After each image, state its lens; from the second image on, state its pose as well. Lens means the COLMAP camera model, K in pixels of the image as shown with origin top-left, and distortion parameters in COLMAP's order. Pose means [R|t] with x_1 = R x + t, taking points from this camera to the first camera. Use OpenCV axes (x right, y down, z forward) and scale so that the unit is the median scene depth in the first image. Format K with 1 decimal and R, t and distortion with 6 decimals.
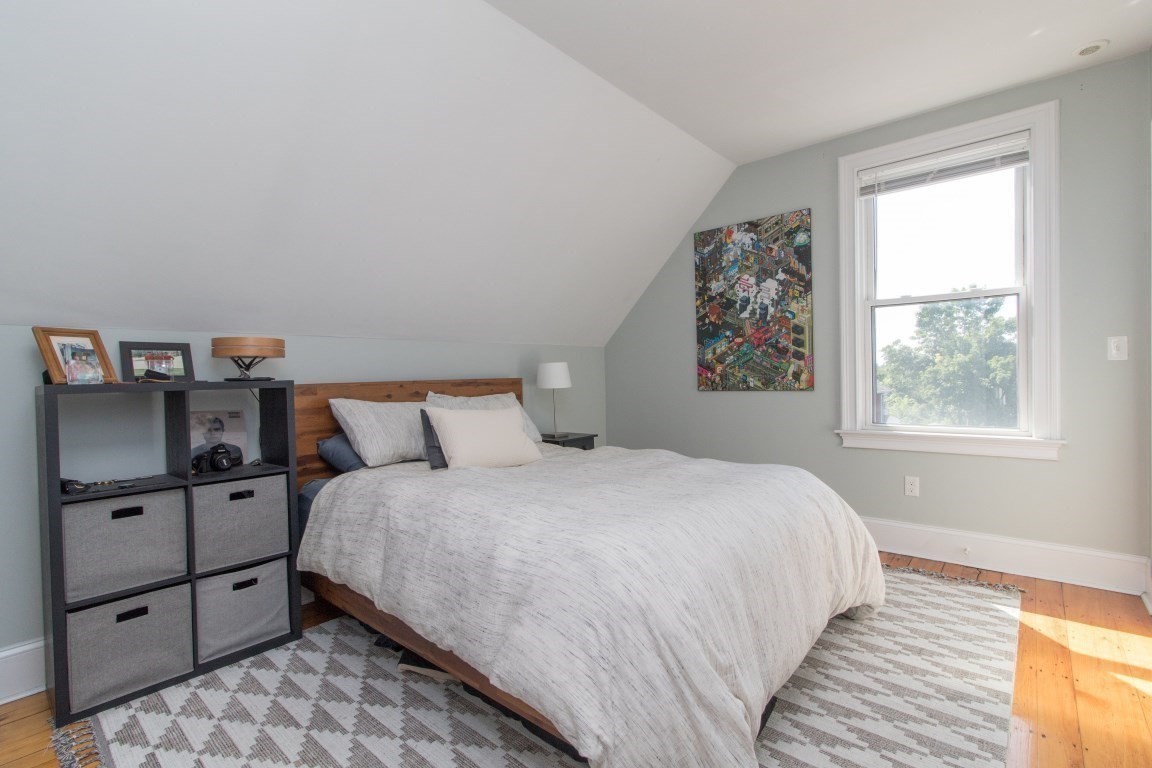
lens RADIAL K [[530.2, 0, 582.8], [0, 530.2, 384.6], [0, 0, 1]] dist [0.003569, 0.000719]
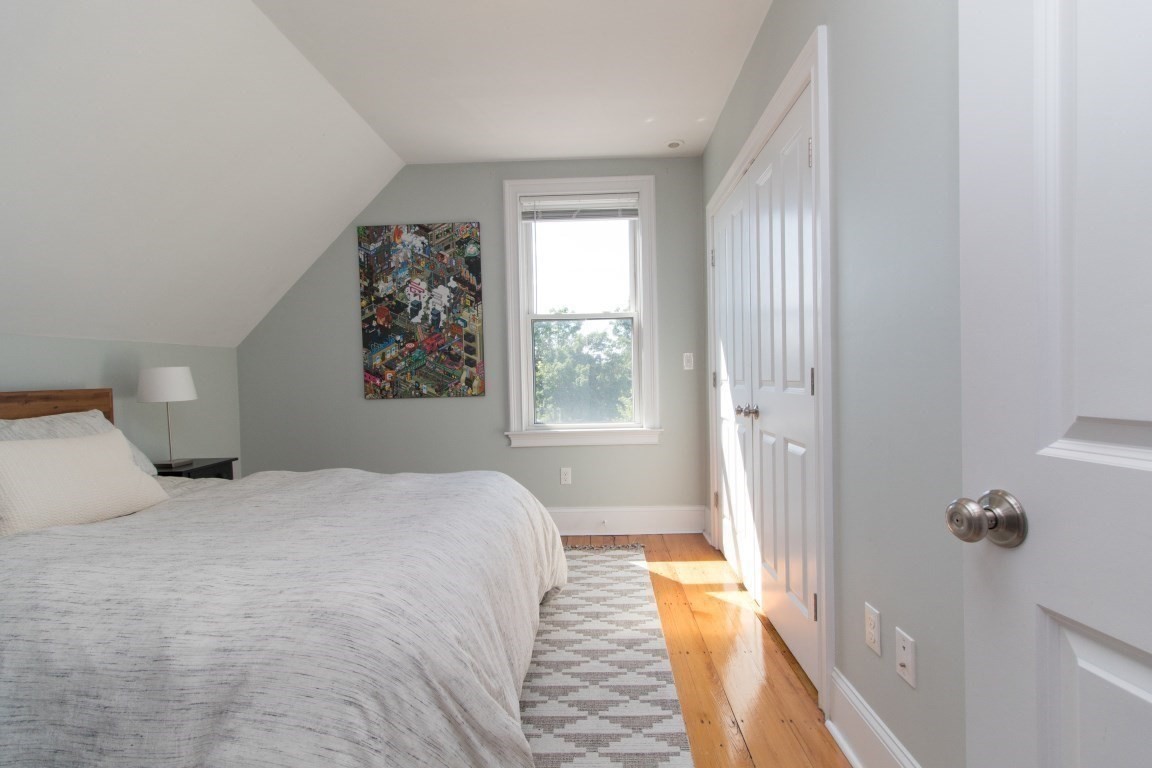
lens RADIAL K [[530.2, 0, 578.1], [0, 530.2, 388.7], [0, 0, 1]] dist [0.003569, 0.000719]
pose [[0.779982, -0.015980, 0.625598, -0.114201], [0.017145, 0.999844, 0.004164, -0.006842], [-0.625567, 0.007478, 0.780134, 0.091099]]
